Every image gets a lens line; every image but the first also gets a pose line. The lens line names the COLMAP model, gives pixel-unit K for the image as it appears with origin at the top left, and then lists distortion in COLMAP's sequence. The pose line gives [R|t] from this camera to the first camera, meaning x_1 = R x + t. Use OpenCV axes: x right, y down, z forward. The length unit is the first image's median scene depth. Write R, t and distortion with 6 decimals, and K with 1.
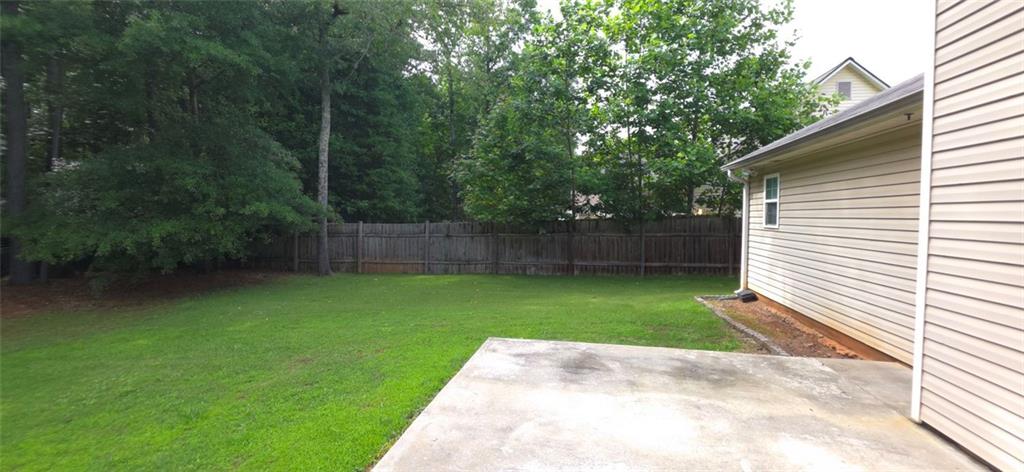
lens RADIAL K [[407.1, 0, 514.1], [0, 407.1, 228.3], [0, 0, 1]] dist [0.016843, -0.009934]
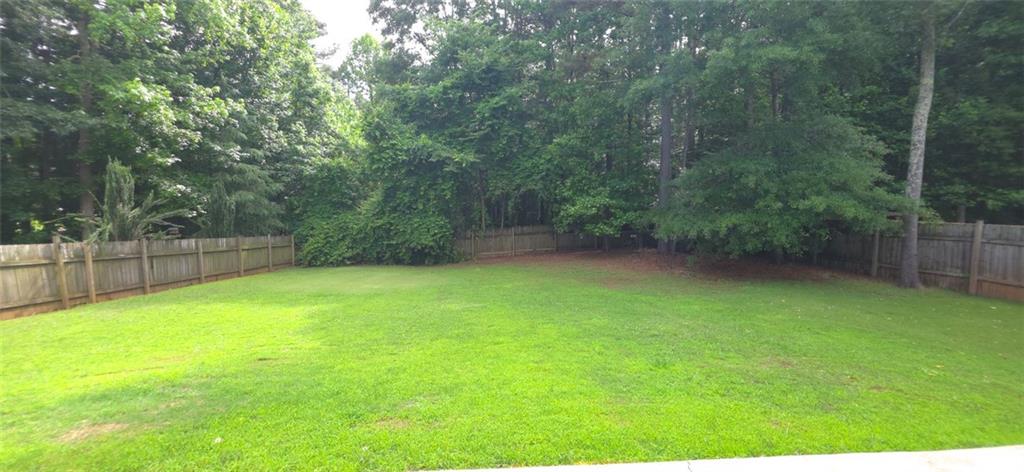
lens RADIAL K [[407.1, 0, 514.1], [0, 407.1, 228.3], [0, 0, 1]] dist [0.016843, -0.009934]
pose [[0.277304, 0.054429, -0.959239, 0.096164], [-0.042785, 0.998103, 0.044266, -0.001450], [0.959829, 0.028765, 0.279107, 0.058157]]
